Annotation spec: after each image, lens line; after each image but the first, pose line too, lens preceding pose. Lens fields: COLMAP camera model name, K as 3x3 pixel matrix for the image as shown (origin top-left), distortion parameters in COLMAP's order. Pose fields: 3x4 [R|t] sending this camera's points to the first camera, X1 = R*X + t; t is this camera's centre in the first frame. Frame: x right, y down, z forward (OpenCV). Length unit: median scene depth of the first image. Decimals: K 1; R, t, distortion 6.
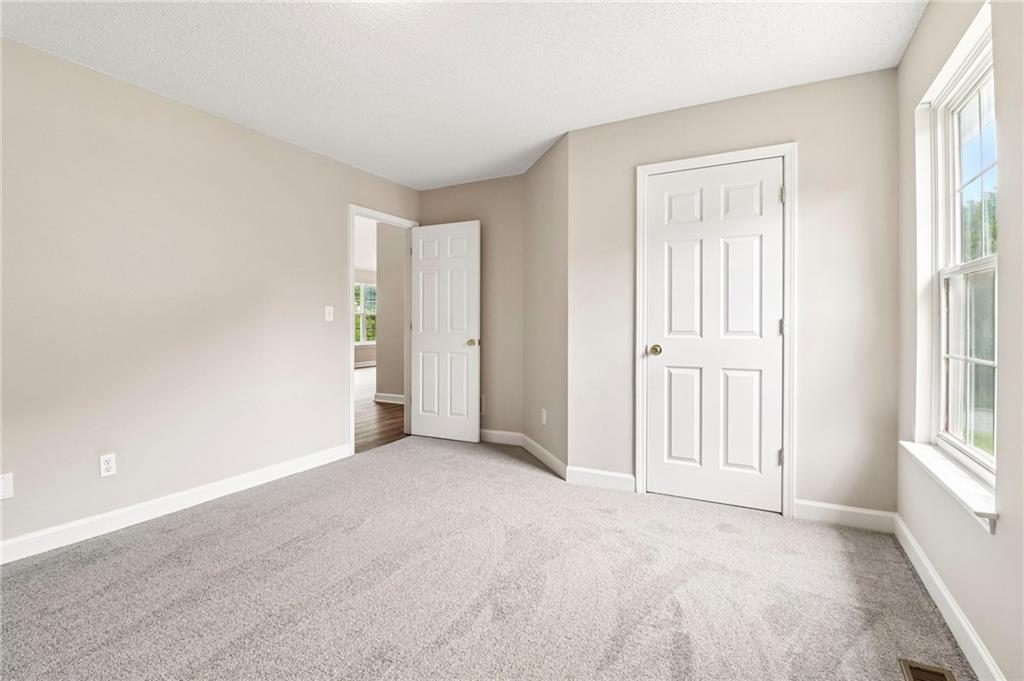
lens RADIAL K [[479.9, 0, 518.2], [0, 479.9, 321.1], [0, 0, 1]] dist [-0.005075, -0.003900]
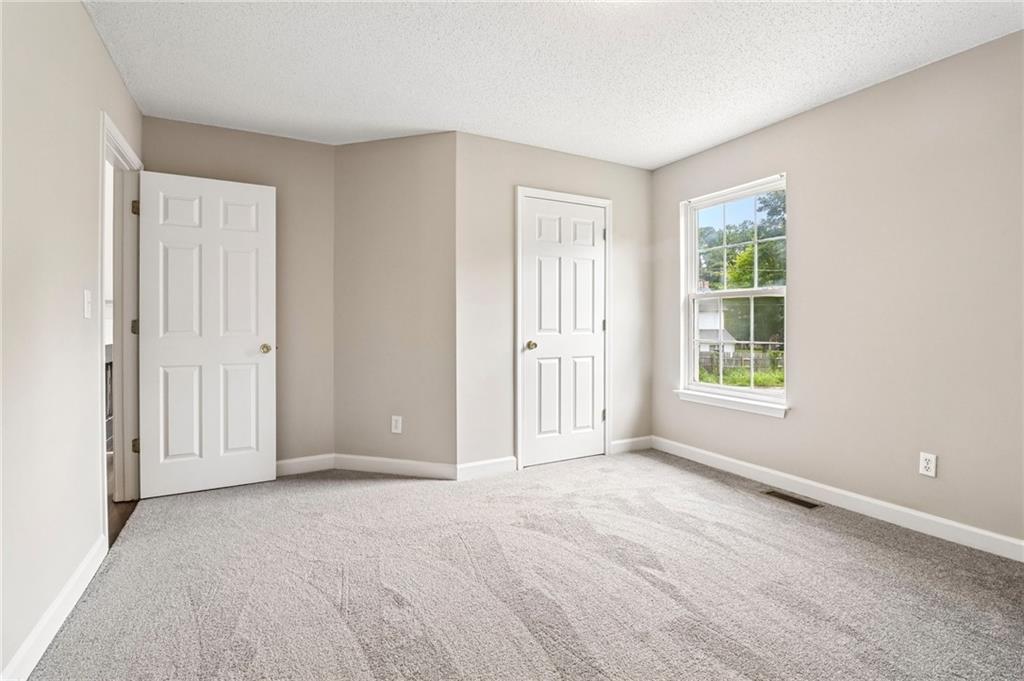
lens RADIAL K [[479.9, 0, 514.1], [0, 479.9, 324.7], [0, 0, 1]] dist [-0.005075, -0.003900]
pose [[0.558744, -0.000460, 0.829340, -0.766203], [-0.002769, 0.999993, 0.002420, 0.006959], [-0.829336, -0.003649, 0.558739, 0.396379]]
